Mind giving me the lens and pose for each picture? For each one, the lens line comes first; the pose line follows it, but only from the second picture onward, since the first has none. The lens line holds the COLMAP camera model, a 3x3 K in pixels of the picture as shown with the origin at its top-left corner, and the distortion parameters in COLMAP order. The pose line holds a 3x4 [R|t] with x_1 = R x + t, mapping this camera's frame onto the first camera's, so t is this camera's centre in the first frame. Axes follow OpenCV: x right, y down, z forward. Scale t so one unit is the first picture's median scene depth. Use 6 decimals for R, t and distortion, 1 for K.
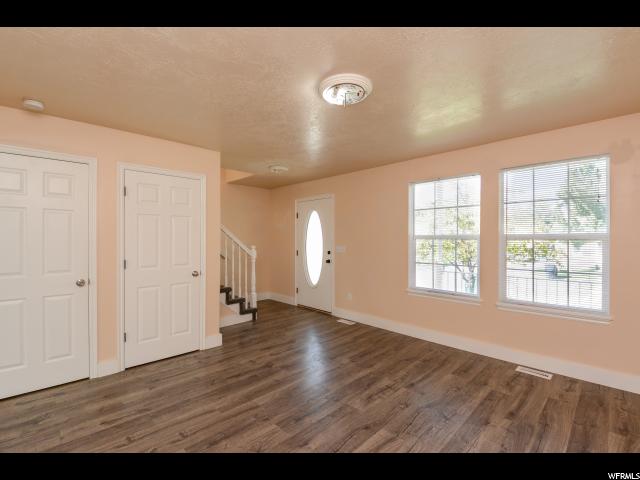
lens RADIAL K [[291.2, 0, 307.4], [0, 291.2, 236.6], [0, 0, 1]] dist [0.001524, -0.002100]
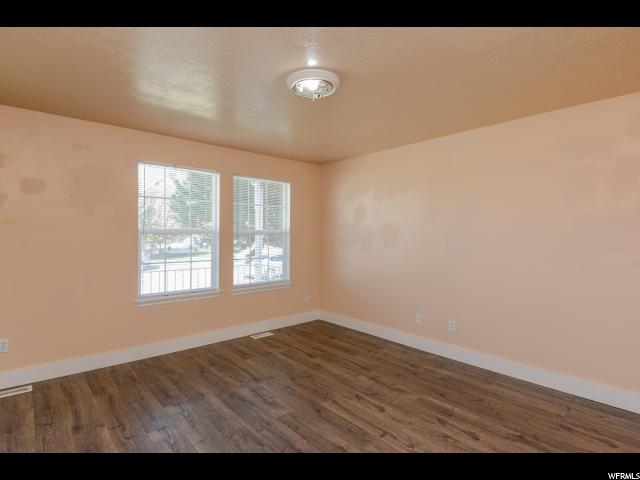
lens RADIAL K [[322.0, 0, 317.9], [0, 322.0, 235.8], [0, 0, 1]] dist [0.000174, 0.000082]
pose [[0.043230, -0.007014, 0.999041, -0.551869], [-0.016607, 0.999832, 0.007738, 0.000545], [-0.998927, -0.016926, 0.043106, 0.575444]]
